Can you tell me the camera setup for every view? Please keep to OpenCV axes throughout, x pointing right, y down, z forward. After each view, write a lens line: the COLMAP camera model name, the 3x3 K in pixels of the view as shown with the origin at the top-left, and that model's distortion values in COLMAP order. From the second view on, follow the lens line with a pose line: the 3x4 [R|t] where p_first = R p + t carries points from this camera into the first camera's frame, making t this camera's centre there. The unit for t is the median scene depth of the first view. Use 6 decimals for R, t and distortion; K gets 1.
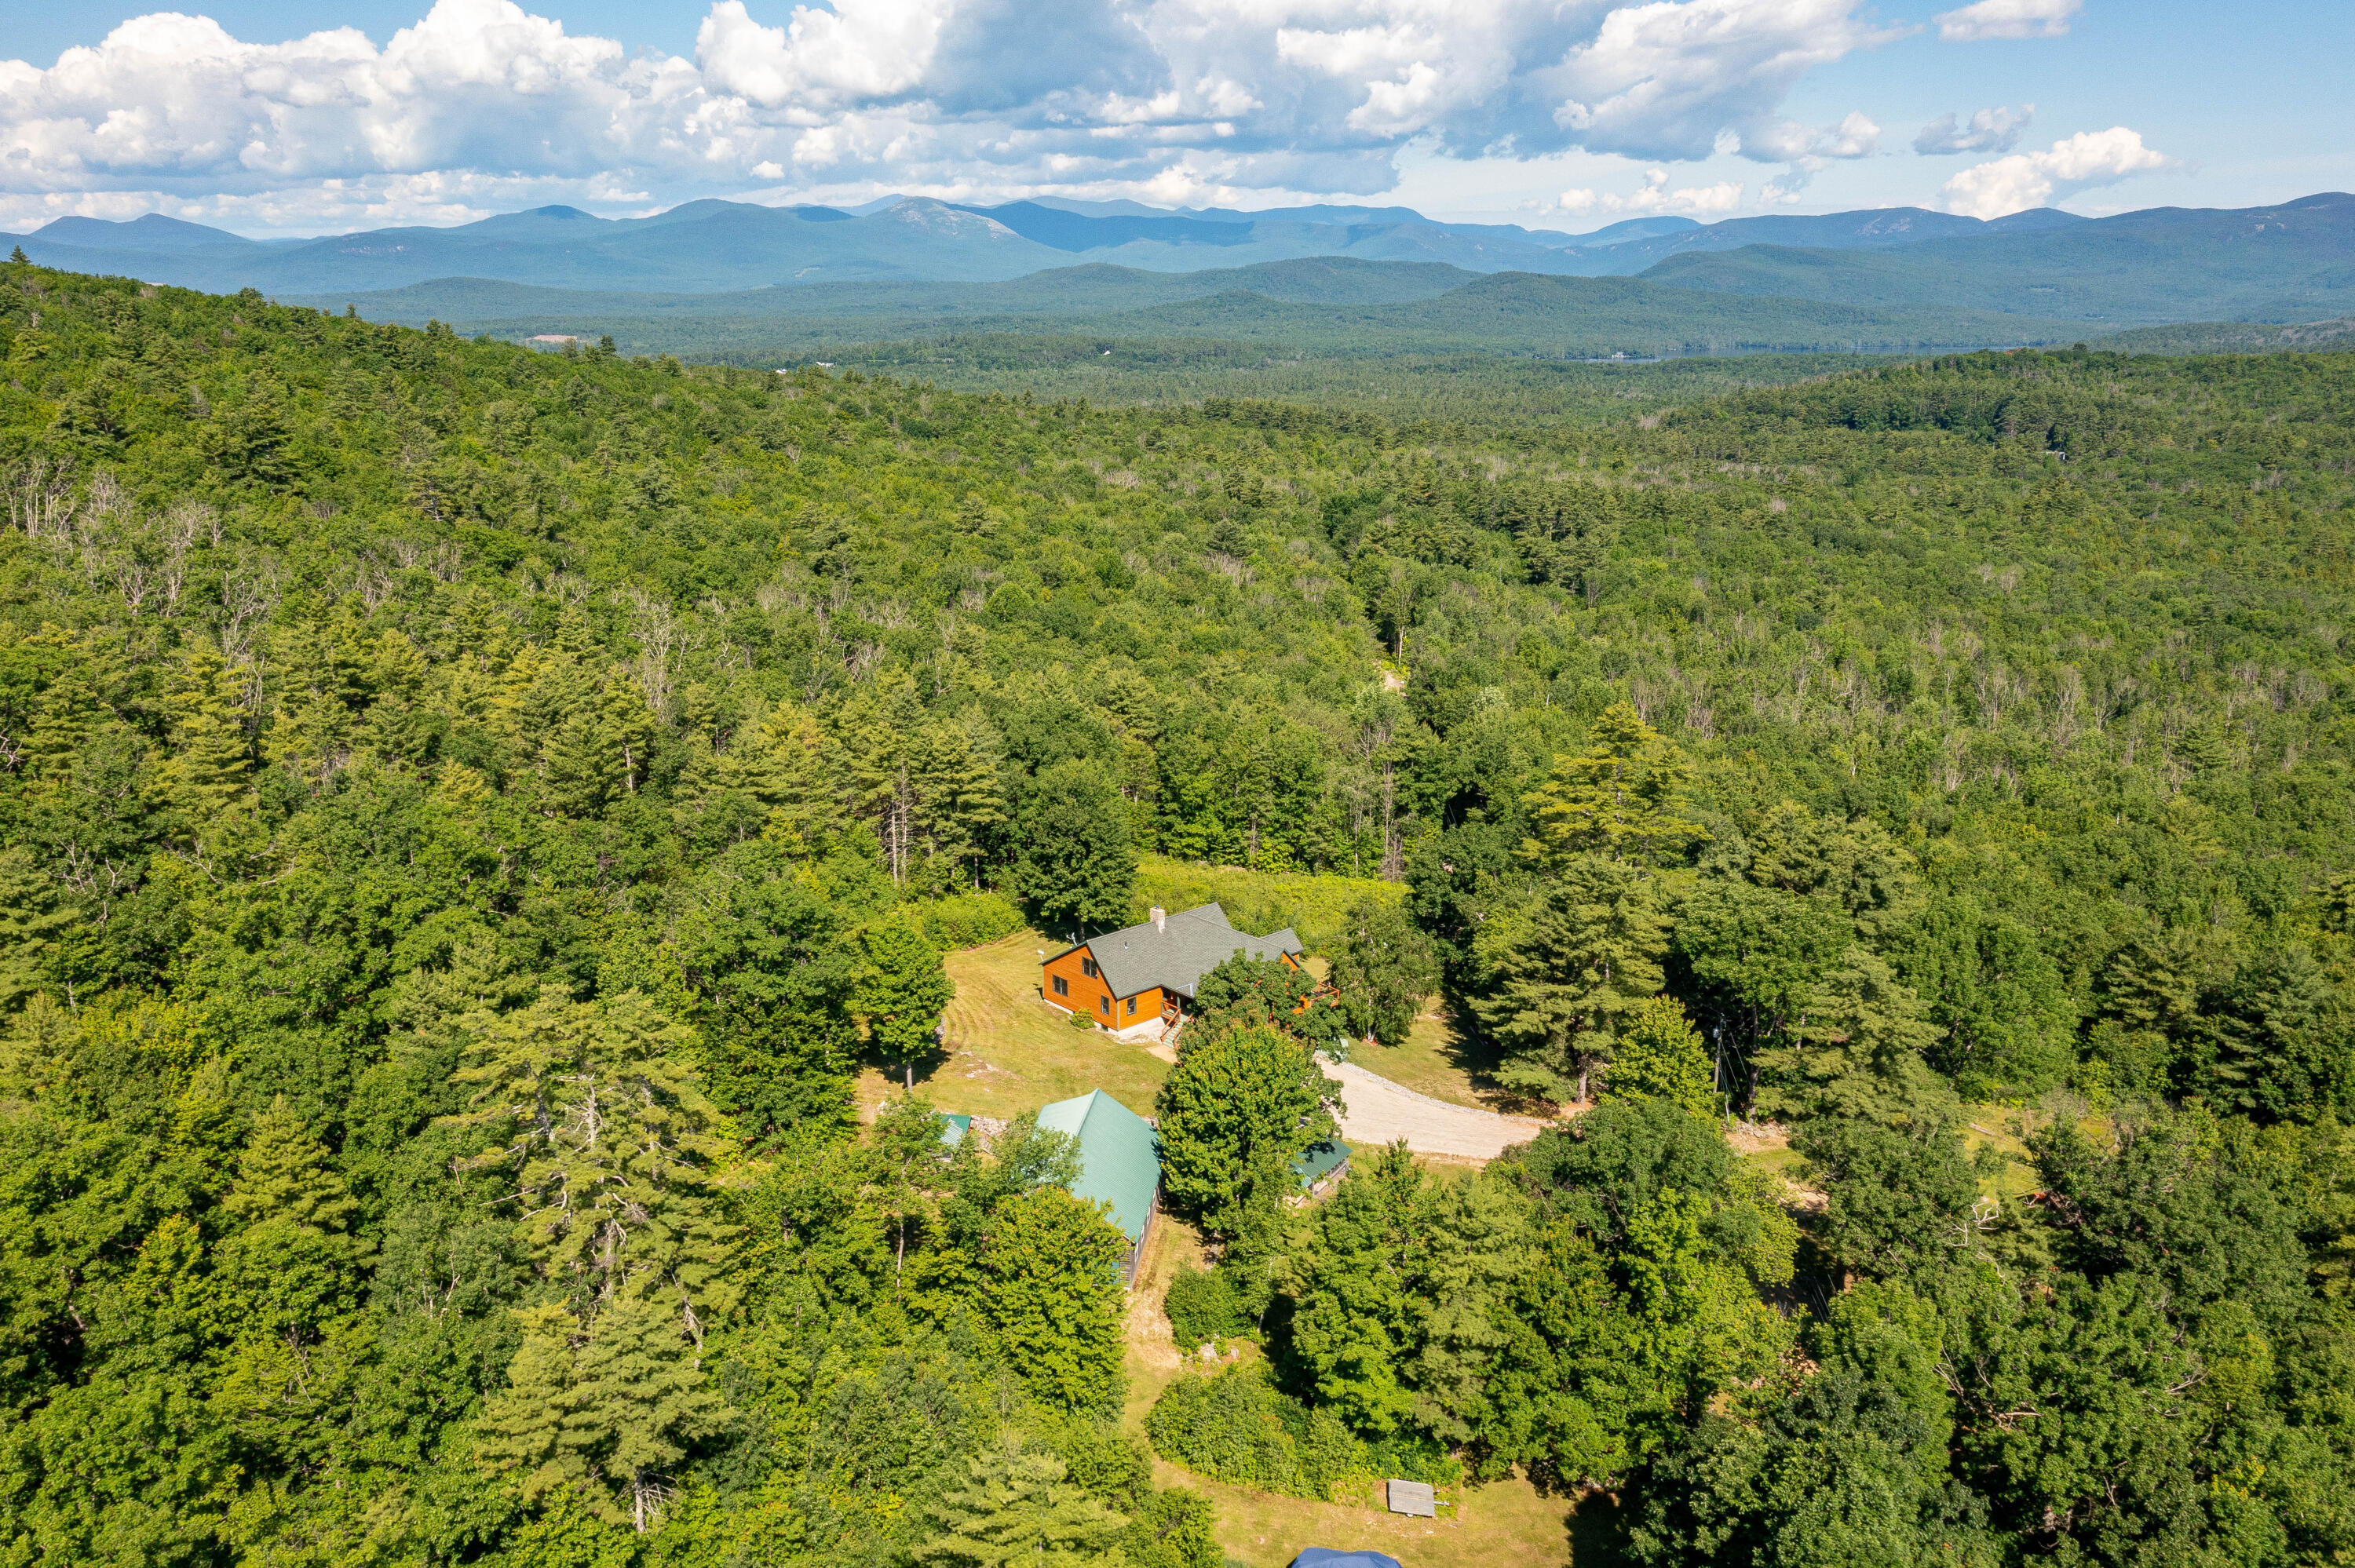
lens RADIAL K [[1900.0, 0, 1179.0], [0, 1900.0, 781.8], [0, 0, 1]] dist [-0.003979, -0.004309]
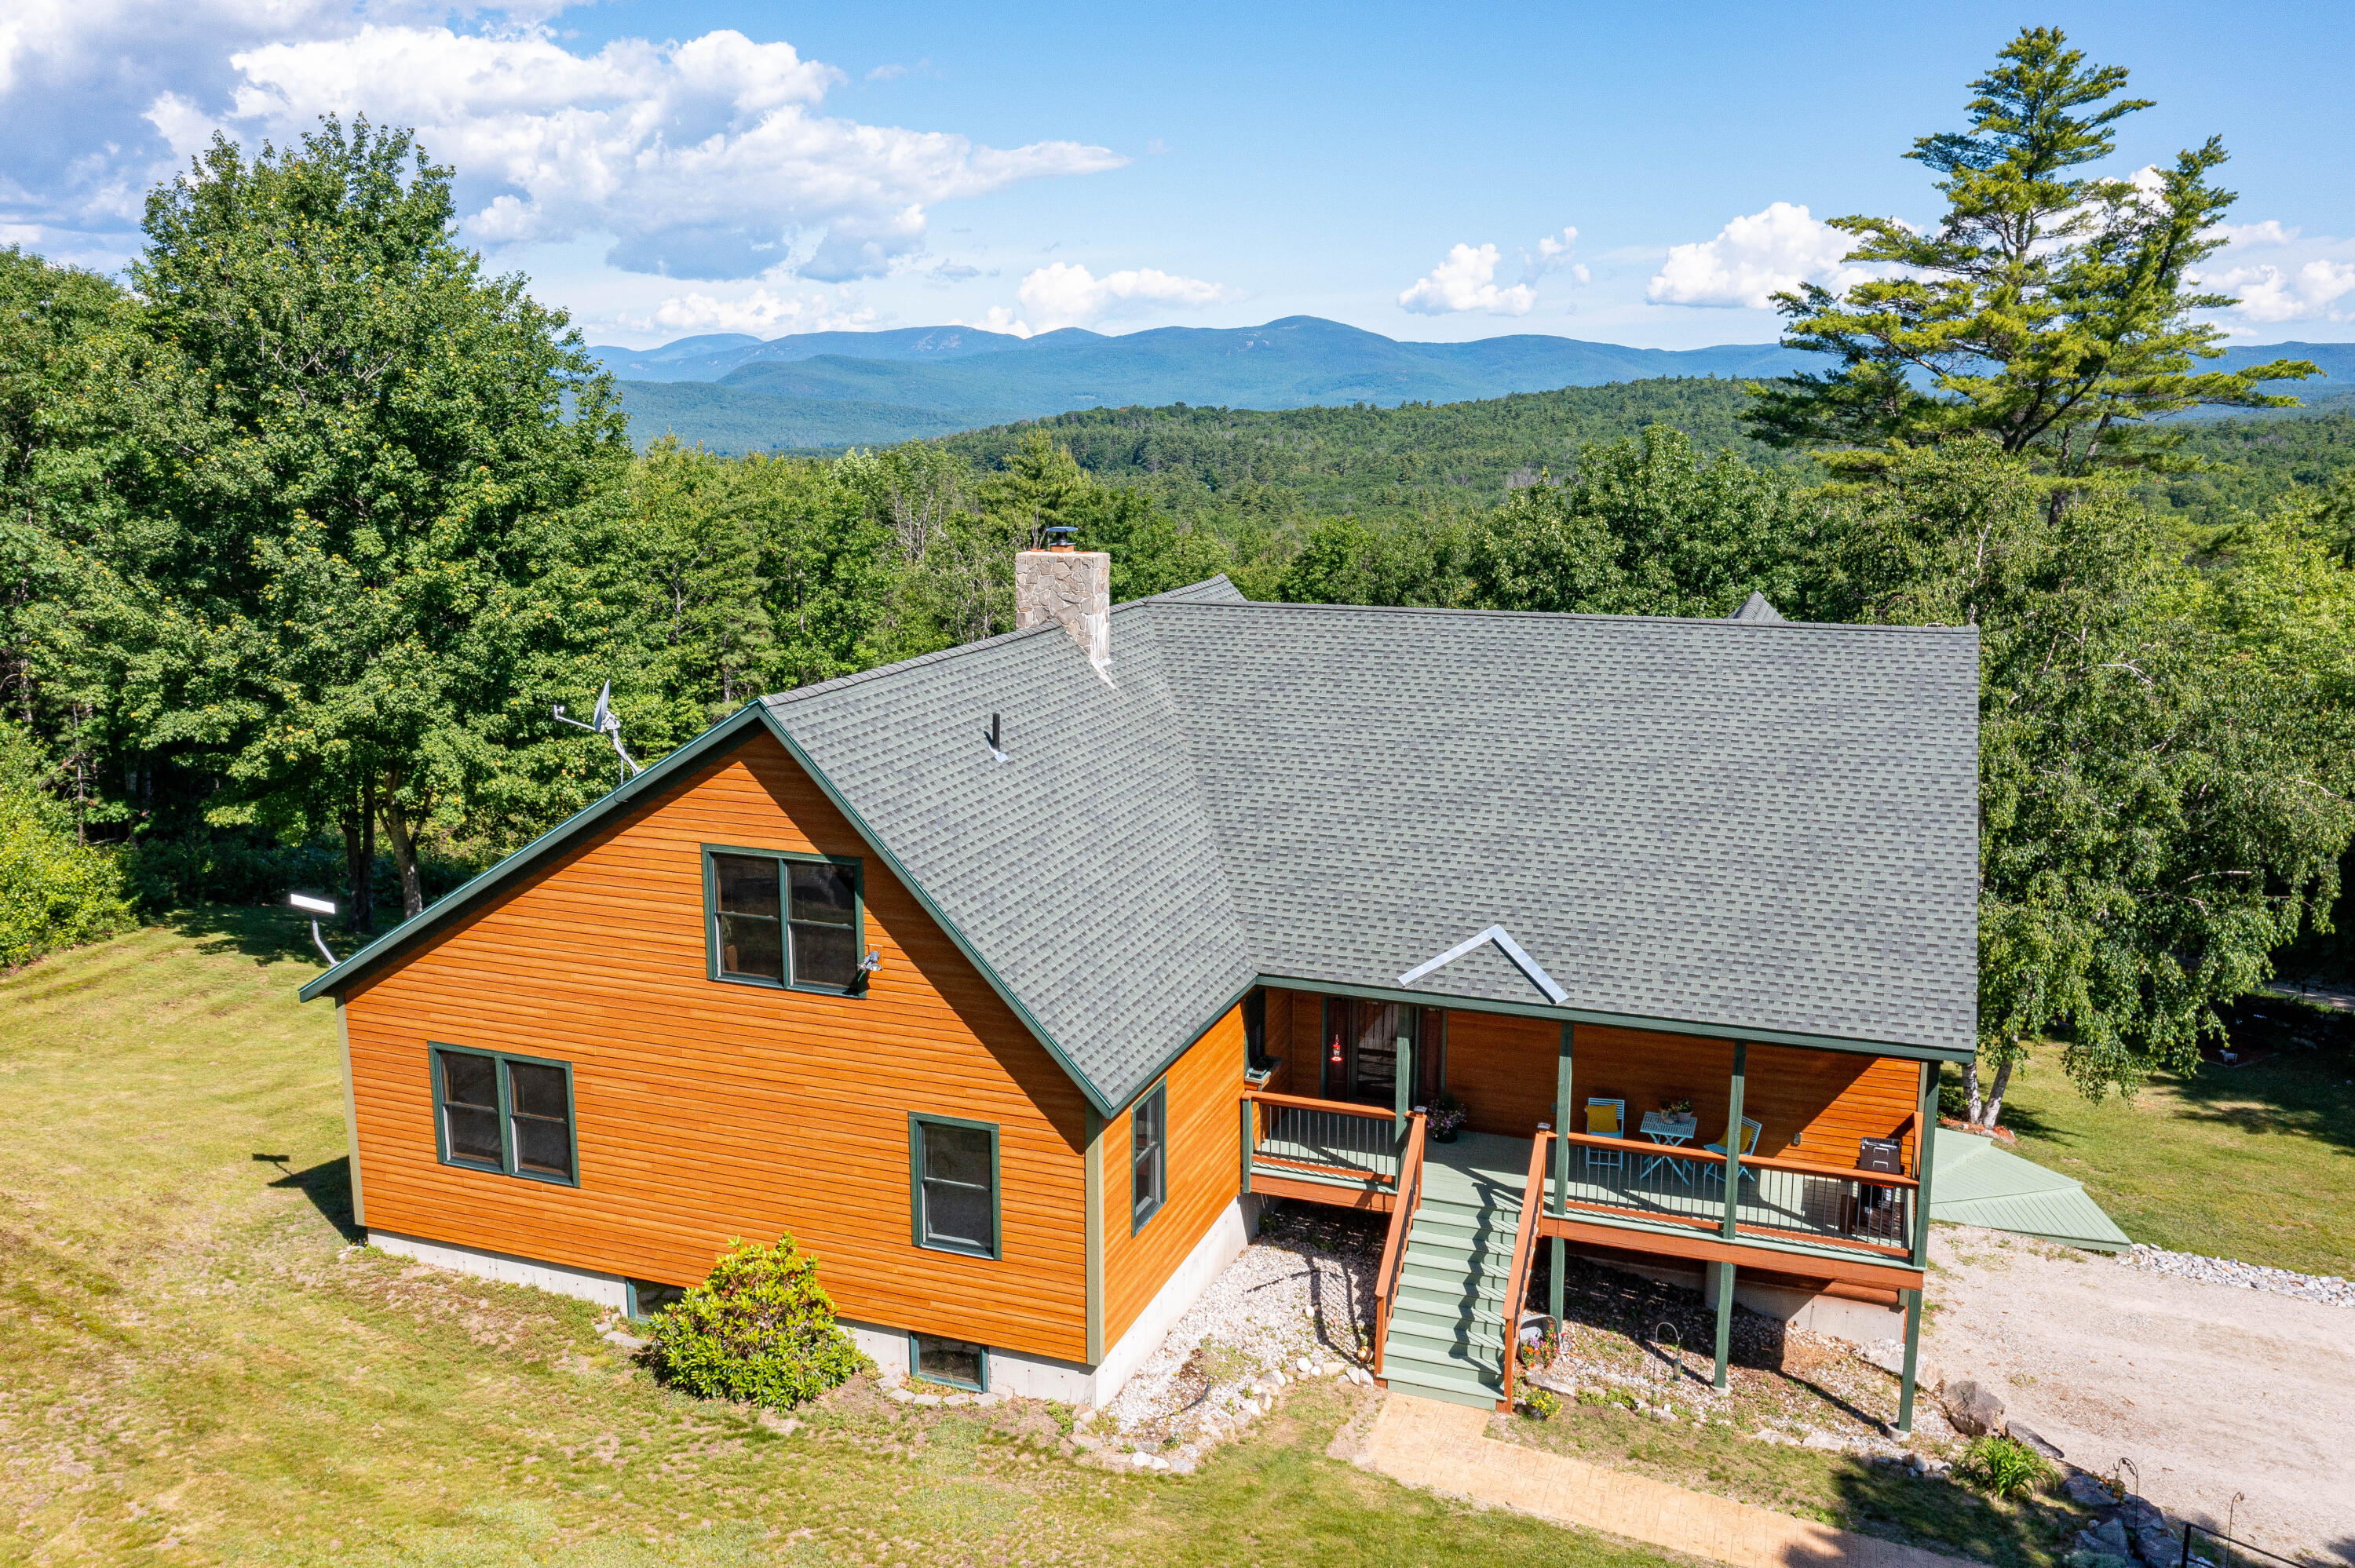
lens RADIAL K [[1900.0, 0, 1176.3], [0, 1900.0, 794.2], [0, 0, 1]] dist [-0.003979, -0.004309]
pose [[0.893116, -0.098976, 0.438803, -0.070104], [0.122187, 0.992195, -0.024895, 0.085506], [-0.432914, 0.075850, 0.898239, 0.779591]]
